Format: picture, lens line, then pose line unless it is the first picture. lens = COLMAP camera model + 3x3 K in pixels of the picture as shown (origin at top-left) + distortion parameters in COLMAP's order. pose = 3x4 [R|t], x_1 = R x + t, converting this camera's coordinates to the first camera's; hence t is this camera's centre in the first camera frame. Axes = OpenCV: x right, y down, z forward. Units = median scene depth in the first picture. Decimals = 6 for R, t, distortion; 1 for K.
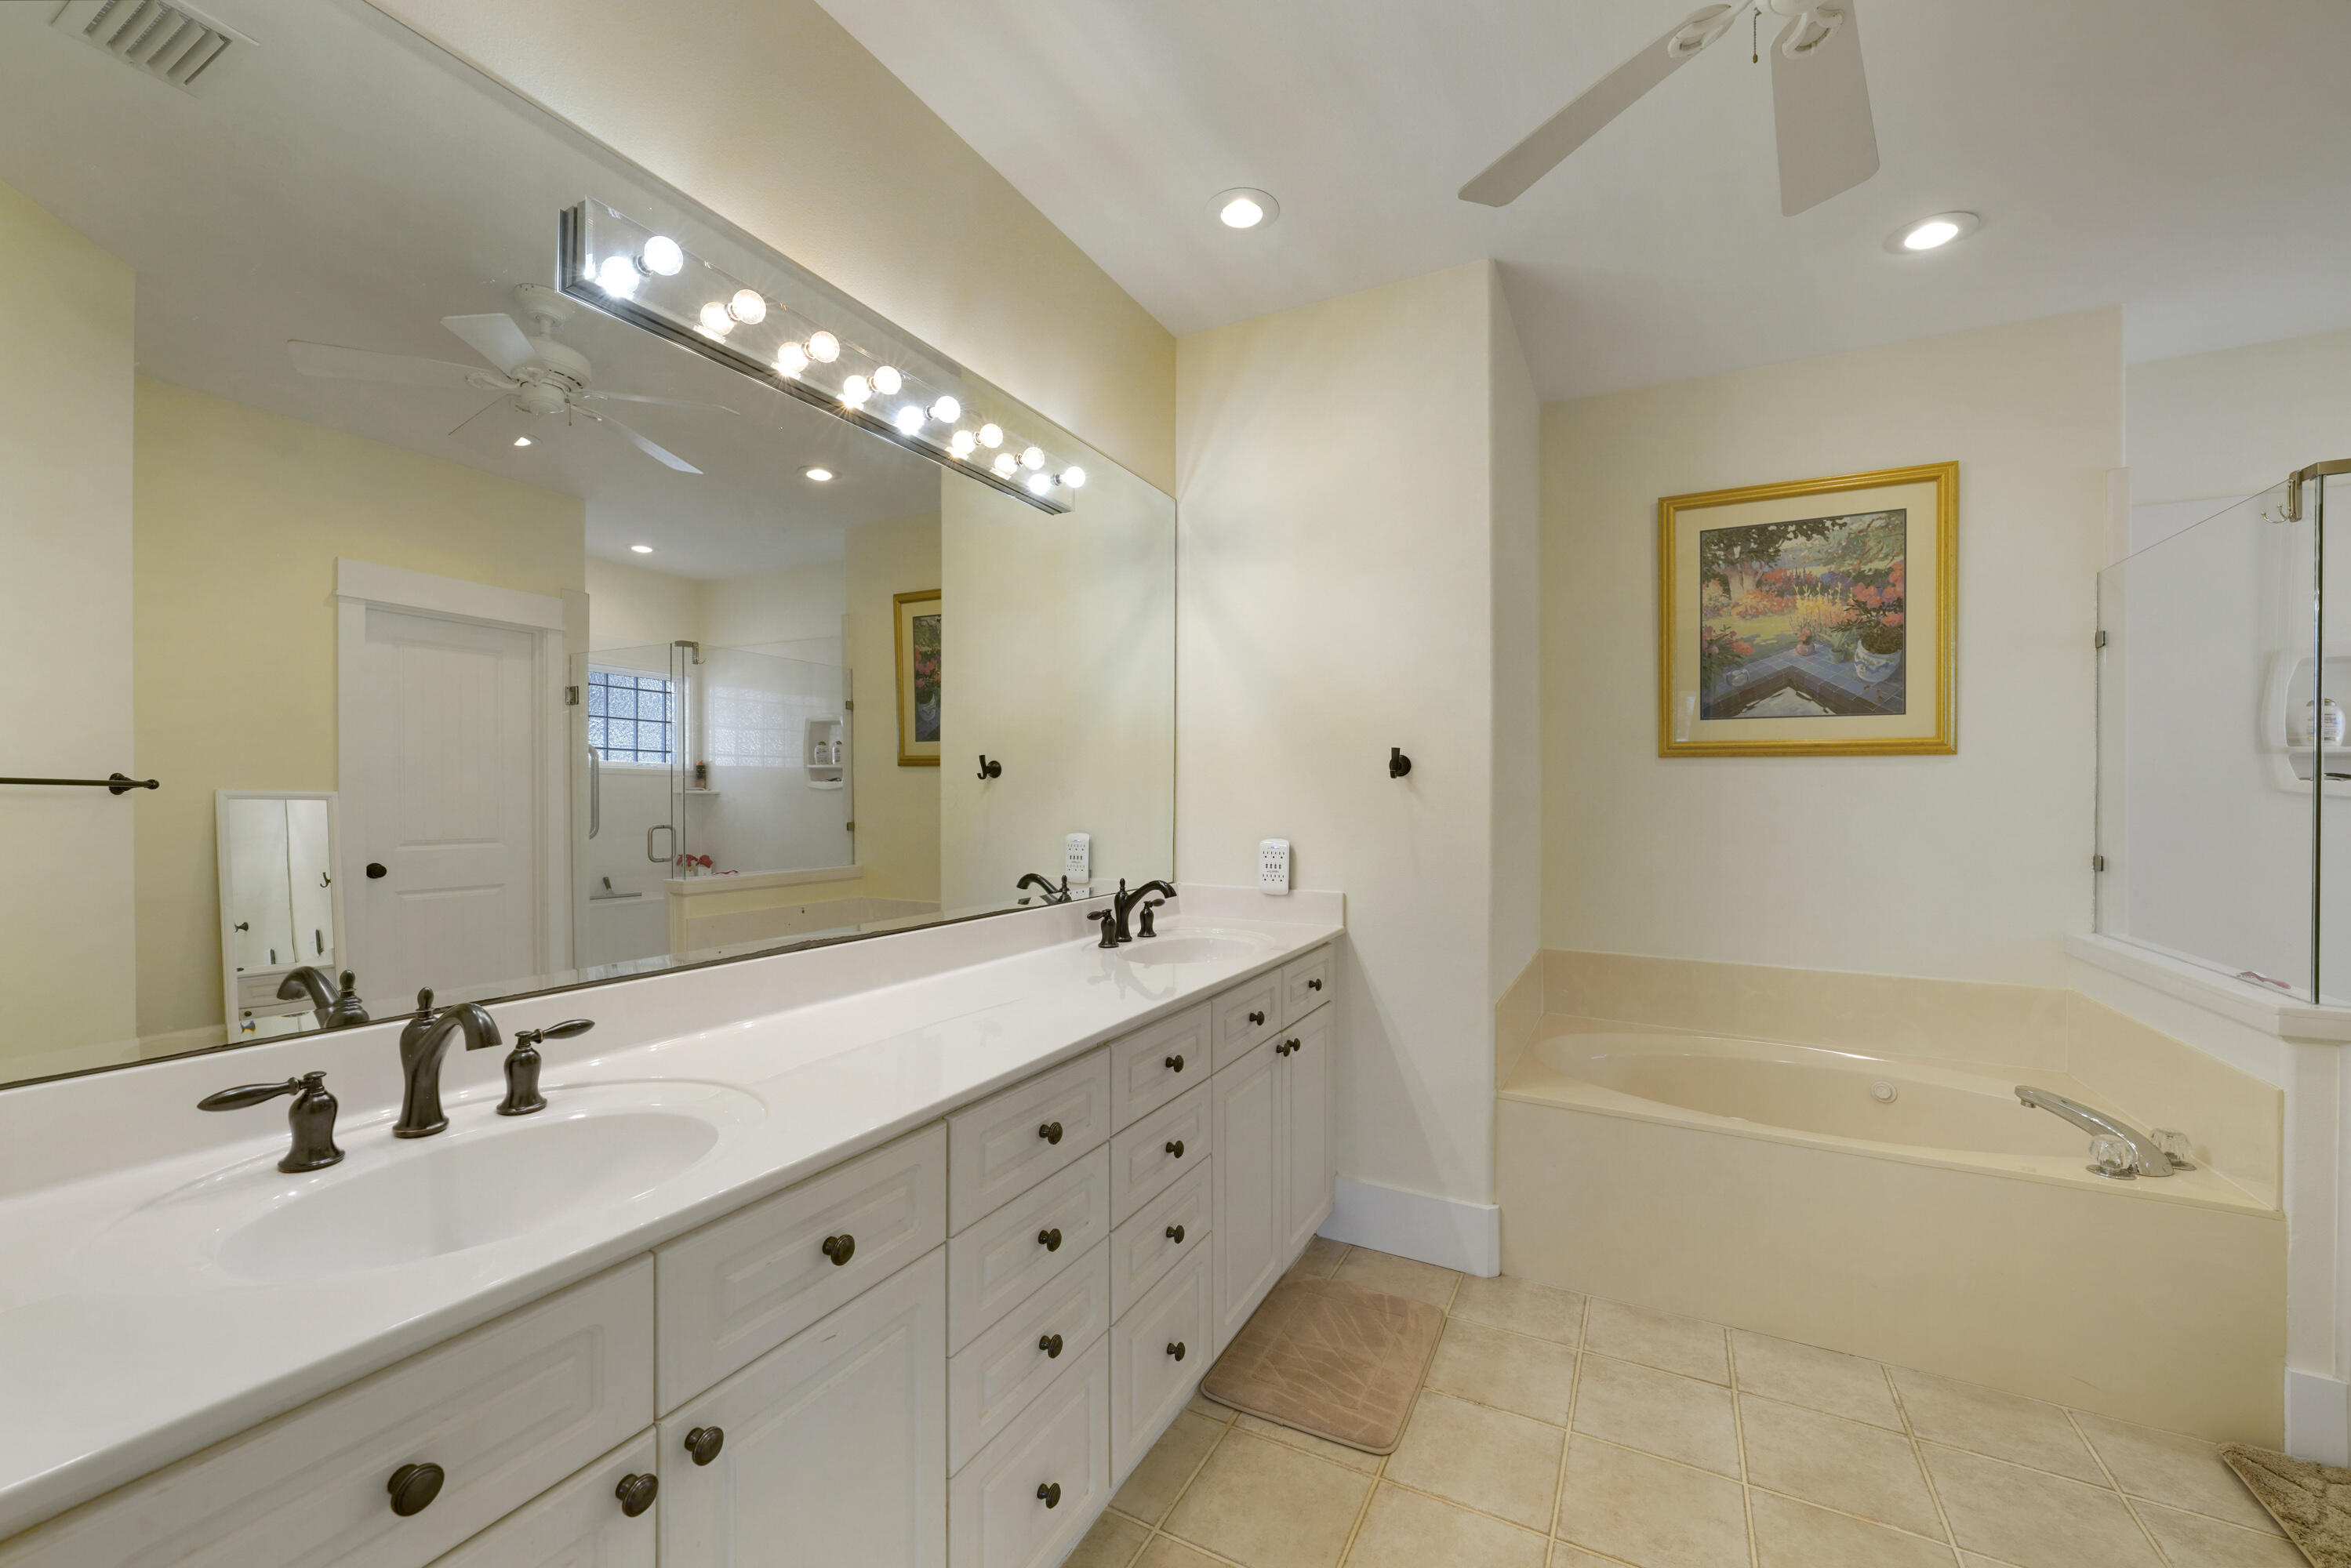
lens RADIAL K [[954.9, 0, 1180.8], [0, 954.9, 789.4], [0, 0, 1]] dist [-0.000958, 0.000480]
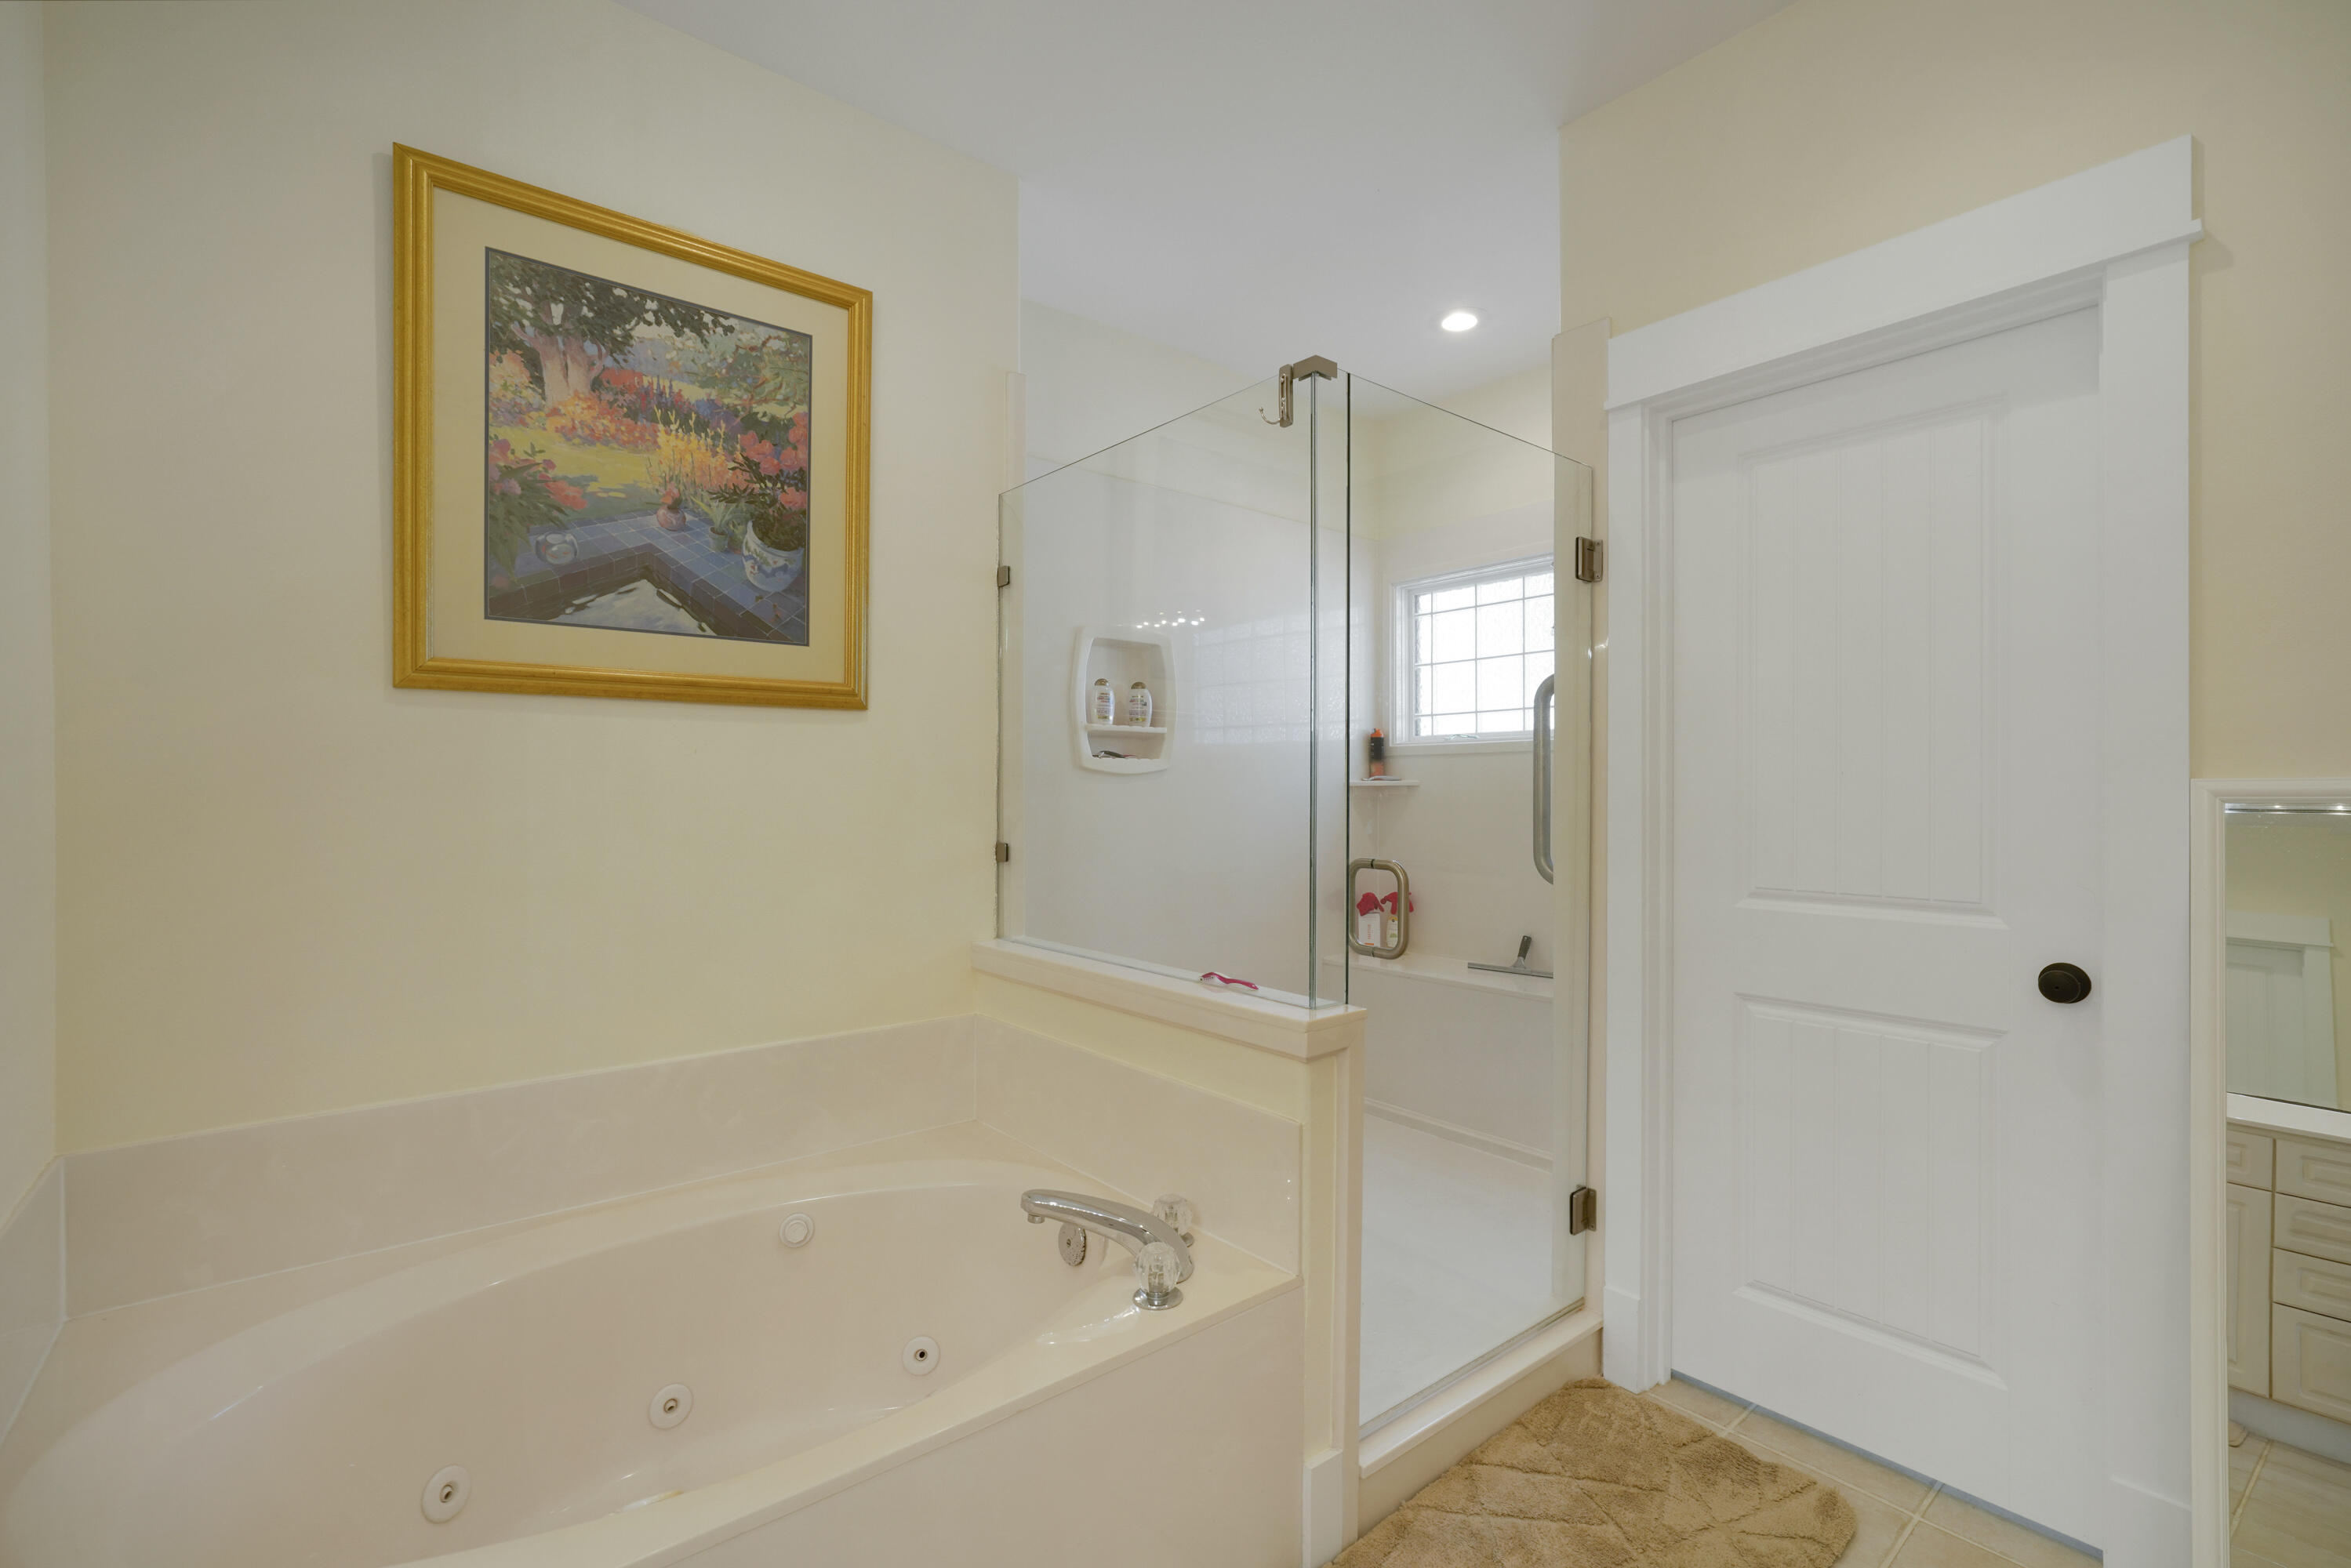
lens RADIAL K [[1031.1, 0, 1183.8], [0, 1031.1, 781.4], [0, 0, 1]] dist [-0.005689, -0.000704]
pose [[0.398135, -0.000882, 0.917326, 0.200170], [0.004025, 0.999992, -0.000785, 0.017136], [-0.917318, 0.004005, 0.398135, 0.465764]]
